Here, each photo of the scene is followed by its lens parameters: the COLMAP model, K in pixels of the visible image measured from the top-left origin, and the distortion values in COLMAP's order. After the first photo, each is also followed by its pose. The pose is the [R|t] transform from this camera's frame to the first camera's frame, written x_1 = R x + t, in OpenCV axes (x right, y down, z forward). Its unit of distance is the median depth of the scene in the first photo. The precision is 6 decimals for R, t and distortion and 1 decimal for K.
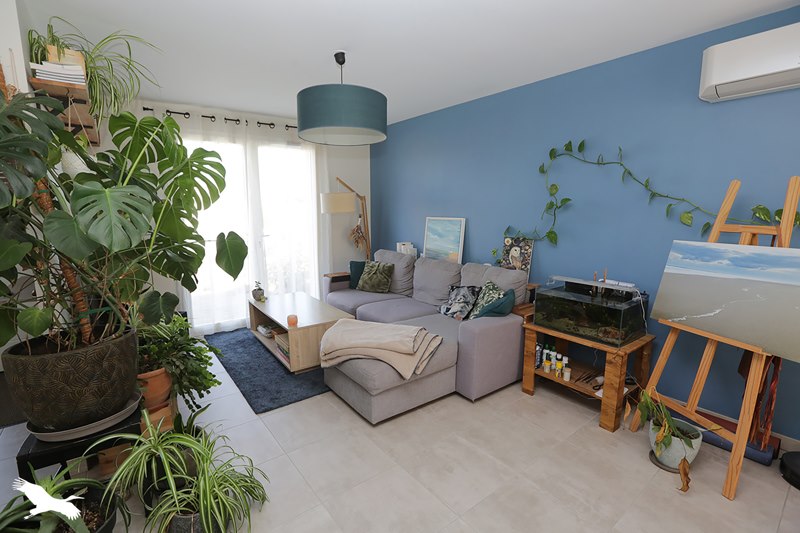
lens RADIAL K [[368.1, 0, 400.0], [0, 368.1, 266.5], [0, 0, 1]] dist [-0.023181, 0.000363]
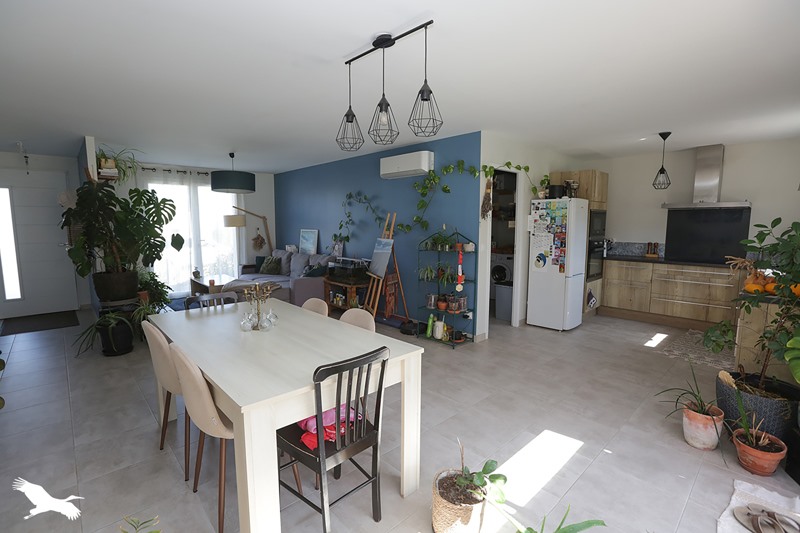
lens RADIAL K [[398.1, 0, 400.0], [0, 398.1, 266.5], [0, 0, 1]] dist [-0.001944, -0.000091]
pose [[0.998146, -0.003652, 0.060750, 0.546770], [0.006437, 0.998934, -0.045712, 0.161094], [-0.060518, 0.046019, 0.997106, -1.100304]]
